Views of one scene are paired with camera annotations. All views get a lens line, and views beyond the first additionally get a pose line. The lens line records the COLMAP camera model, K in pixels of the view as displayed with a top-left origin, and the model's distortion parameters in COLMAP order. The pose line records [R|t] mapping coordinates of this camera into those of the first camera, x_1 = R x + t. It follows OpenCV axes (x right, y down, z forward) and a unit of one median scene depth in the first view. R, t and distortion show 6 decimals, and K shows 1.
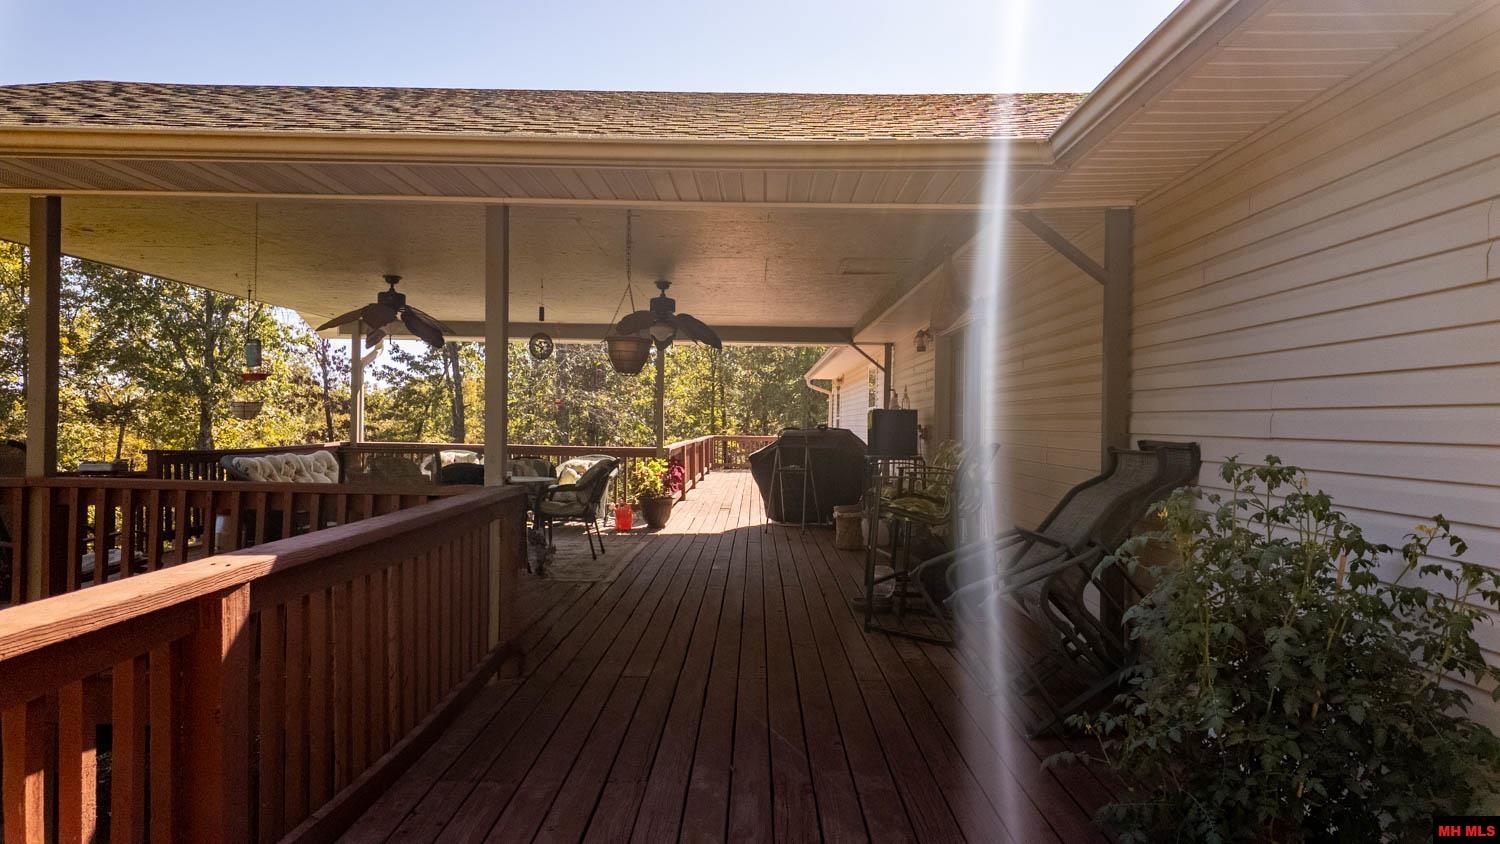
lens RADIAL K [[884.8, 0, 759.0], [0, 884.8, 425.9], [0, 0, 1]] dist [0.066223, -0.044781]
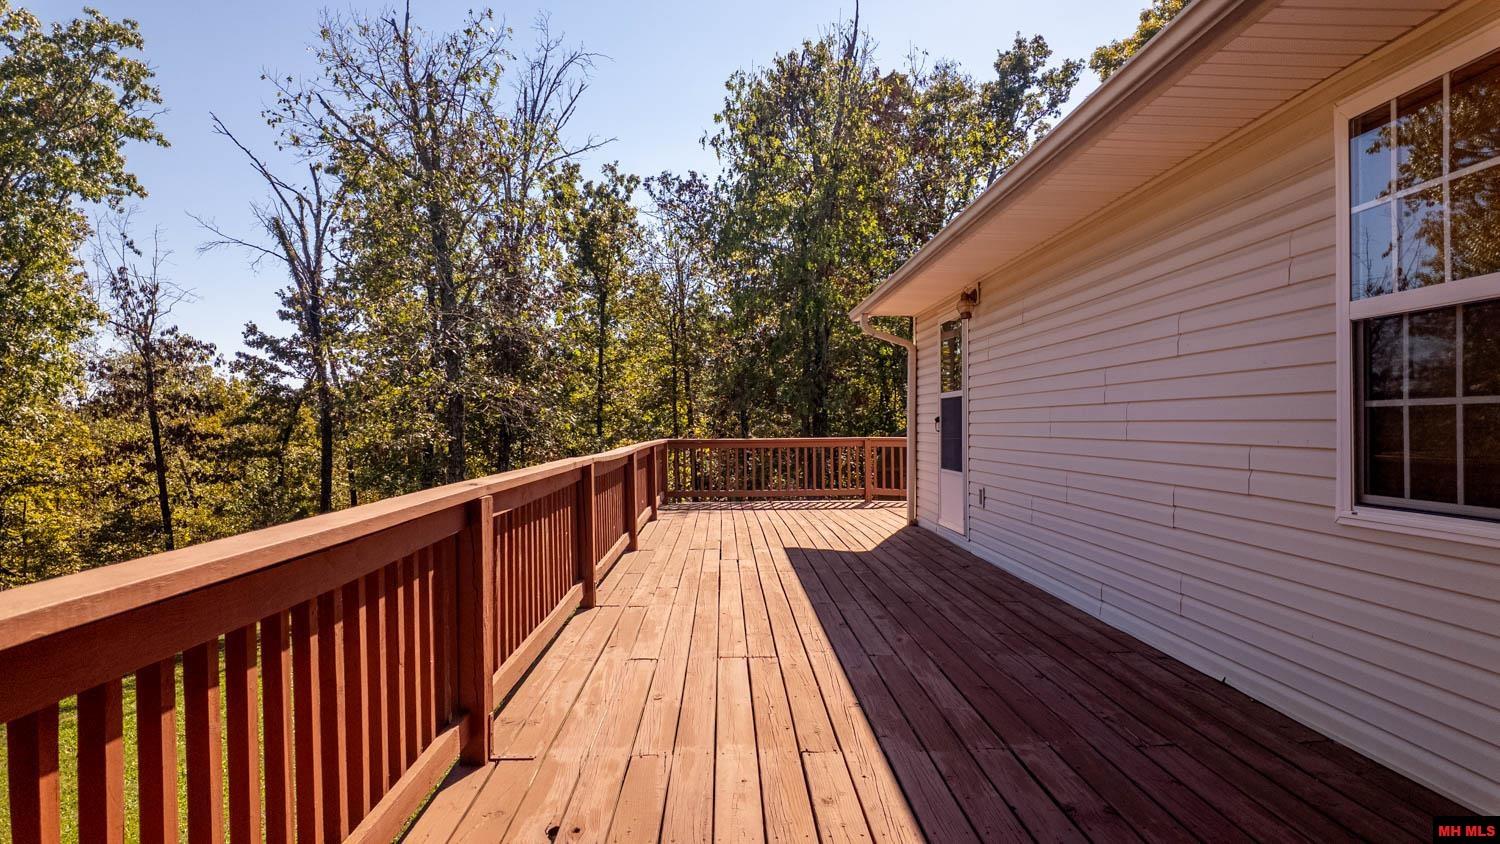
lens RADIAL K [[884.8, 0, 759.0], [0, 884.8, 425.9], [0, 0, 1]] dist [0.066223, -0.044781]
pose [[0.999177, -0.018383, 0.036171, -0.007636], [0.018352, 0.999831, 0.001189, 0.001385], [-0.036186, -0.000524, 0.999345, 0.225390]]
